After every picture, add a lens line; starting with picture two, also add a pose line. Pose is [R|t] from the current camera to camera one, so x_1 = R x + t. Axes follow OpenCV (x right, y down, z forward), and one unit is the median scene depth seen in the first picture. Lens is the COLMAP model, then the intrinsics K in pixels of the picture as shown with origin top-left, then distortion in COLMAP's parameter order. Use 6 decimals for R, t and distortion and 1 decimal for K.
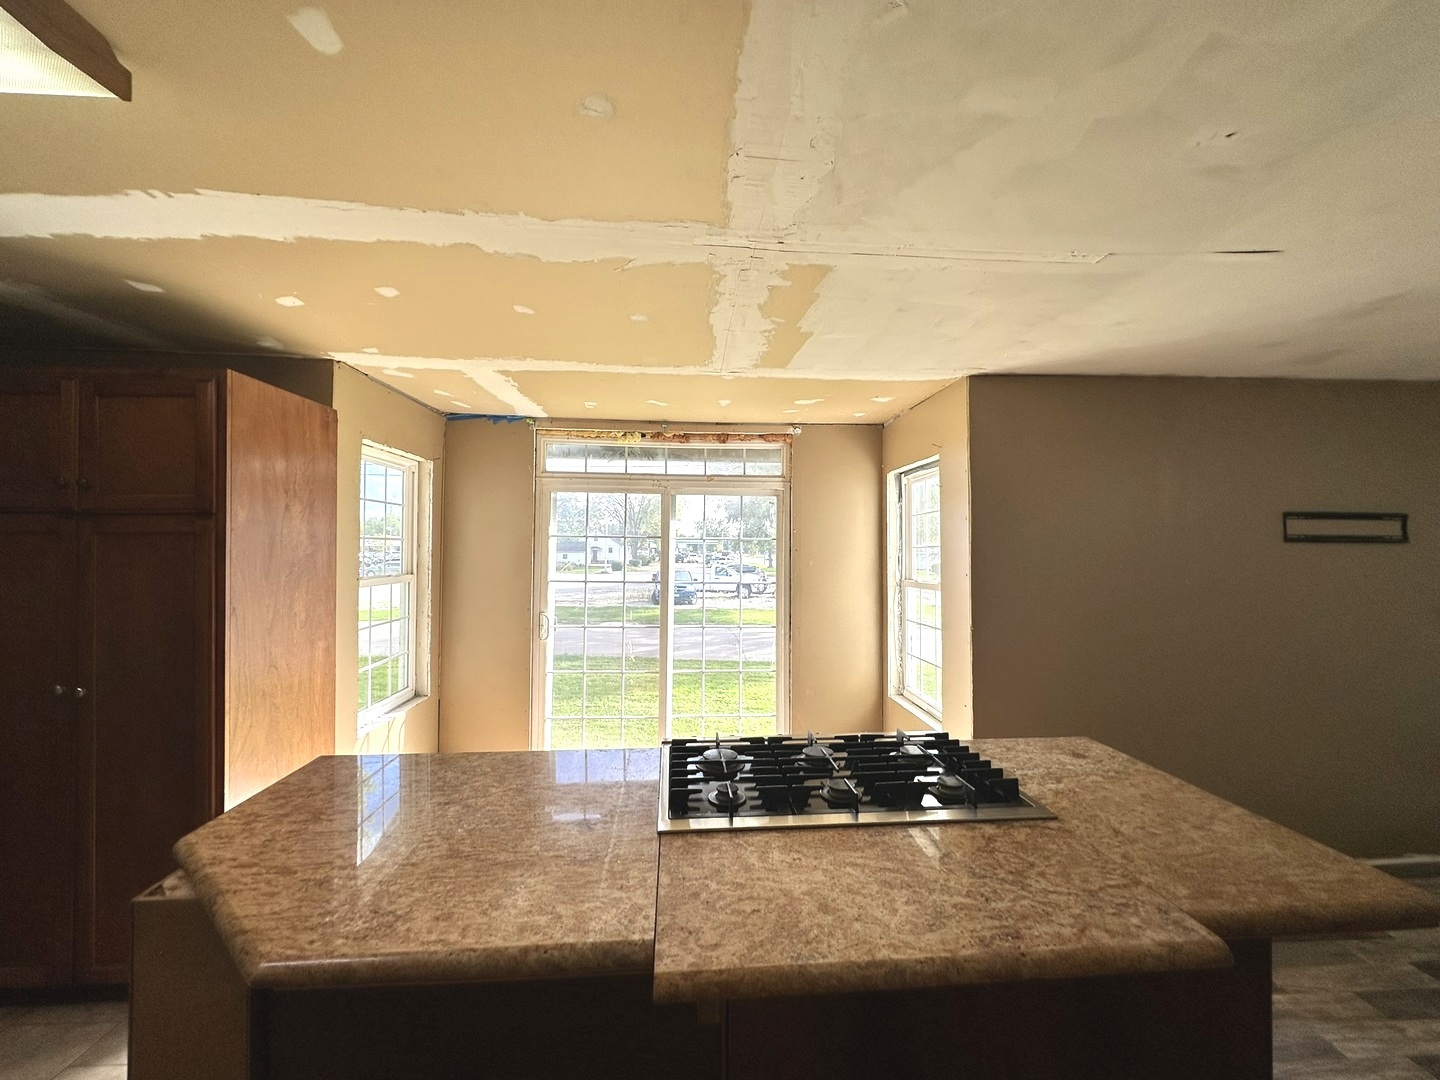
lens RADIAL K [[571.4, 0, 720.0], [0, 571.4, 540.0], [0, 0, 1]] dist [-0.017778, 0.000090]
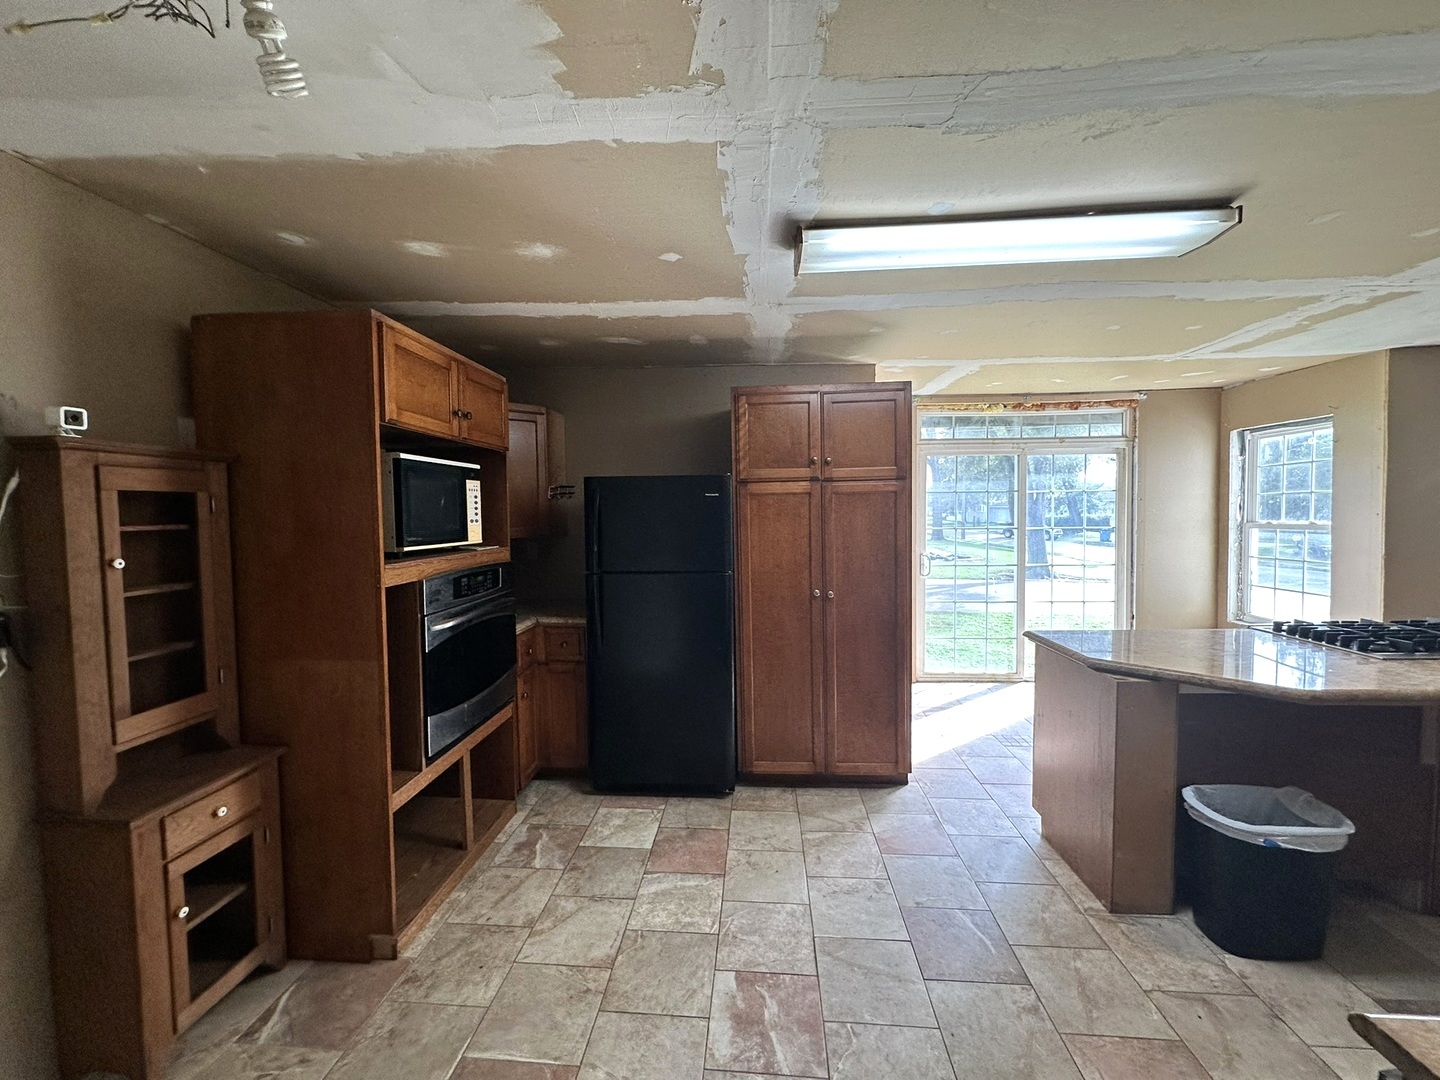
lens RADIAL K [[571.4, 0, 720.0], [0, 571.4, 540.0], [0, 0, 1]] dist [-0.017778, 0.000090]
pose [[0.988610, -0.014165, -0.149831, -0.545662], [0.024158, 0.997587, 0.065089, 0.003759], [0.148547, -0.067968, 0.986567, -0.277050]]
